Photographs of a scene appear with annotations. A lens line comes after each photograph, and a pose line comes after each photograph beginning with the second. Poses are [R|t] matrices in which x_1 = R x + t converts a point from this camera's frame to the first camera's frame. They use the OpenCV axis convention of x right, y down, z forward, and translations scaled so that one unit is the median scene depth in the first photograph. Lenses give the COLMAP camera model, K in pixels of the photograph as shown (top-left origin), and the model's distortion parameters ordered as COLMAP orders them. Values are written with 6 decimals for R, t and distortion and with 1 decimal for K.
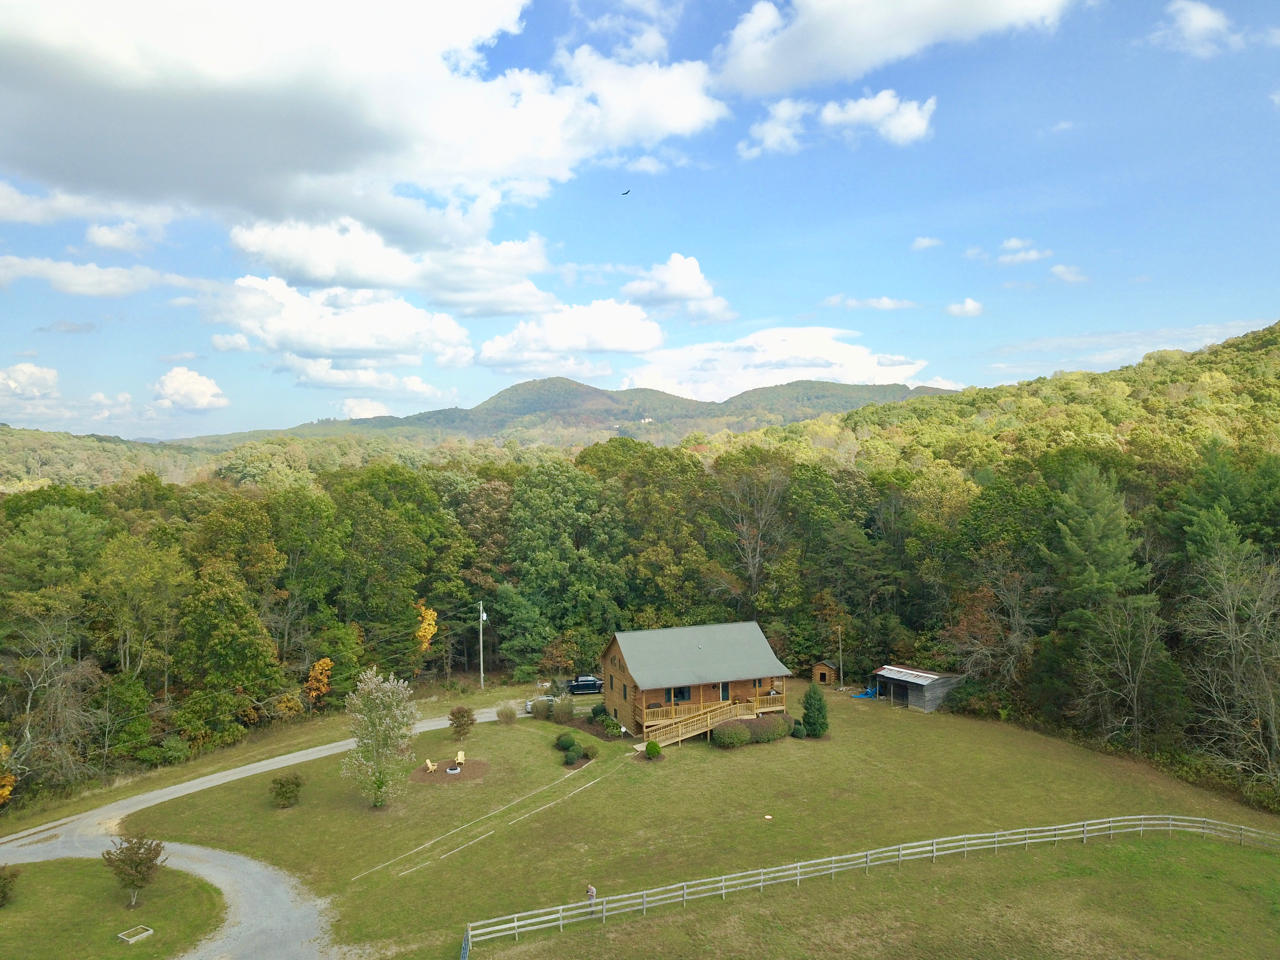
lens RADIAL K [[950.7, 0, 651.0], [0, 950.7, 479.4], [0, 0, 1]] dist [0.037106, -0.039325]
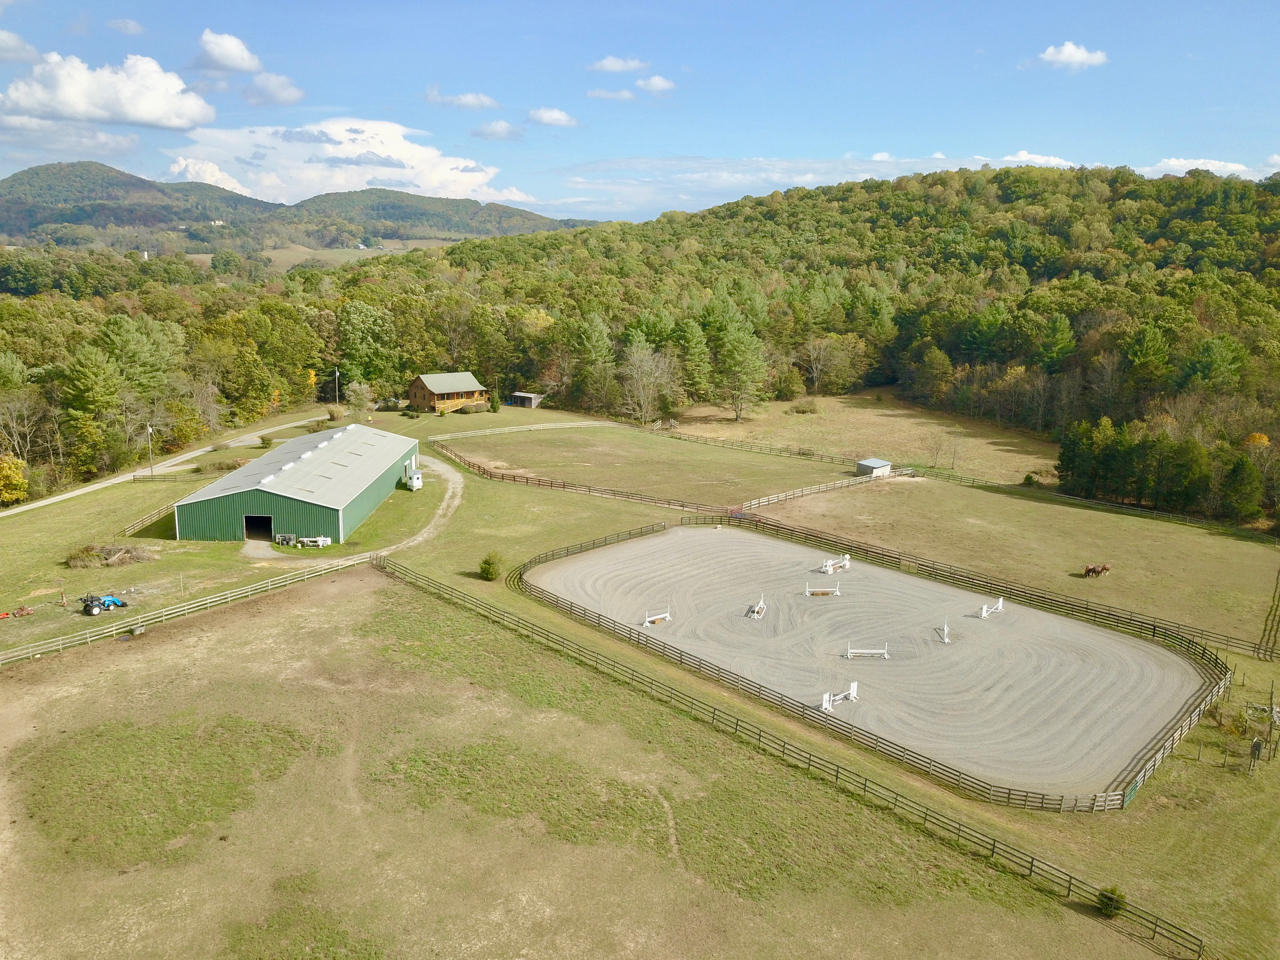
lens RADIAL K [[969.5, 0, 640.0], [0, 969.5, 480.0], [0, 0, 1]] dist [-0.006761, -0.010724]
pose [[0.908234, -0.046926, 0.415823, -0.454363], [-0.034694, 0.981827, 0.186578, -0.053130], [-0.417022, -0.183883, 0.890101, -1.239402]]
